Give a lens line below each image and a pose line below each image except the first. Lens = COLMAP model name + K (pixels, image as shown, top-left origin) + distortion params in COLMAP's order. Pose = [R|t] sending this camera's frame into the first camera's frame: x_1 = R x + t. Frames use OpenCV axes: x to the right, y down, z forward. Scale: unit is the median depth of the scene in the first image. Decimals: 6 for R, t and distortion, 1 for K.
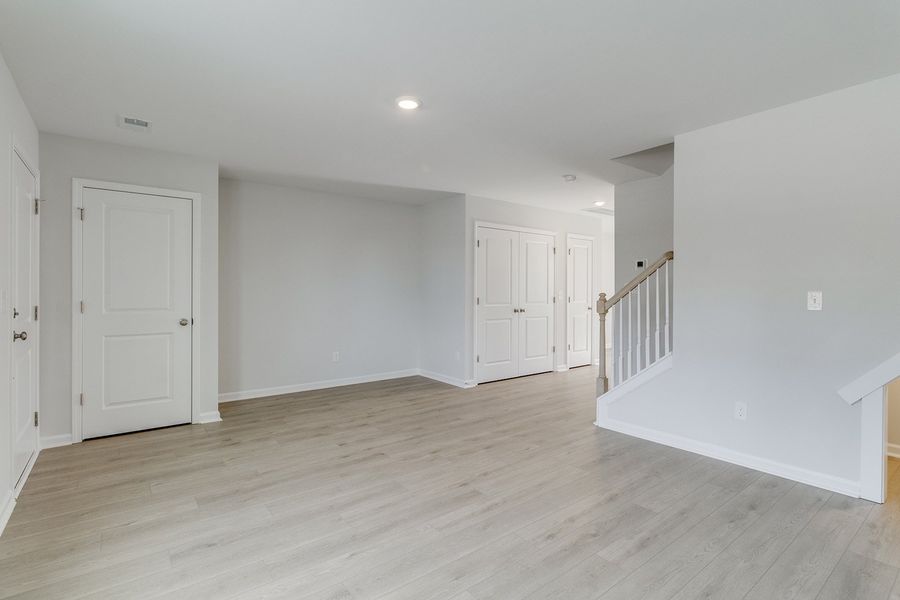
lens RADIAL K [[436.4, 0, 468.4], [0, 436.4, 295.8], [0, 0, 1]] dist [-0.002637, -0.000403]
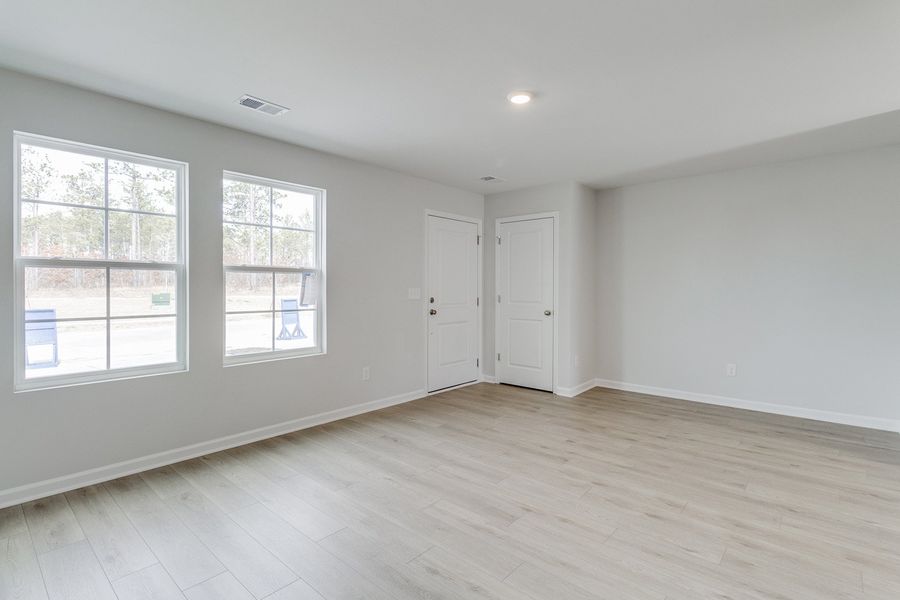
lens RADIAL K [[436.4, 0, 446.1], [0, 436.4, 288.8], [0, 0, 1]] dist [-0.002637, -0.000403]
pose [[0.162778, 0.001154, -0.986662, 0.723394], [-0.012619, 0.999920, -0.000912, -0.007490], [0.986582, 0.012599, 0.162780, 0.603663]]
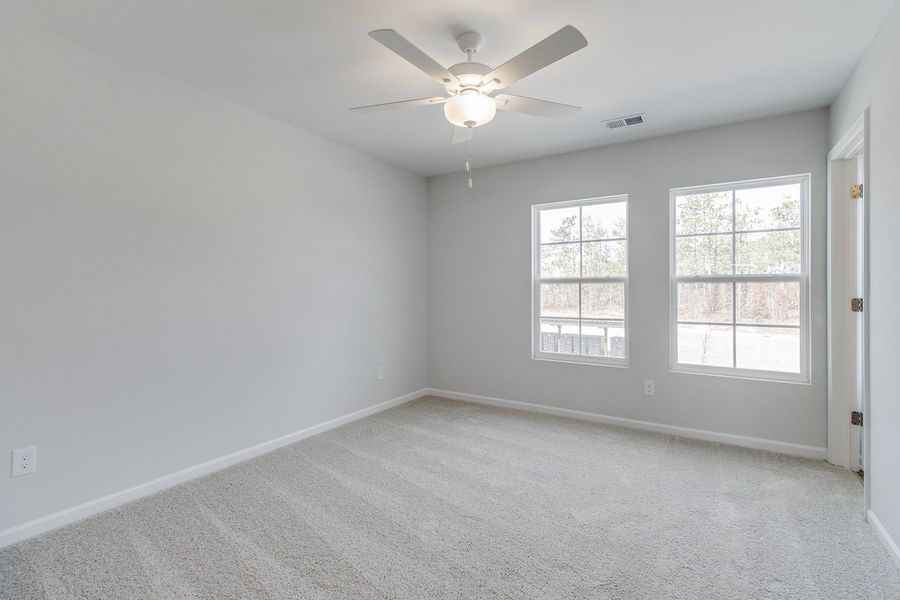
lens RADIAL K [[364.9, 0, 448.3], [0, 364.9, 299.6], [0, 0, 1]] dist [0.002096, 0.000160]
pose [[-0.925803, -0.007168, -0.377939, 0.489870], [-0.016783, 0.999614, 0.022154, -0.011811], [0.377634, 0.026853, -0.925565, 0.906577]]
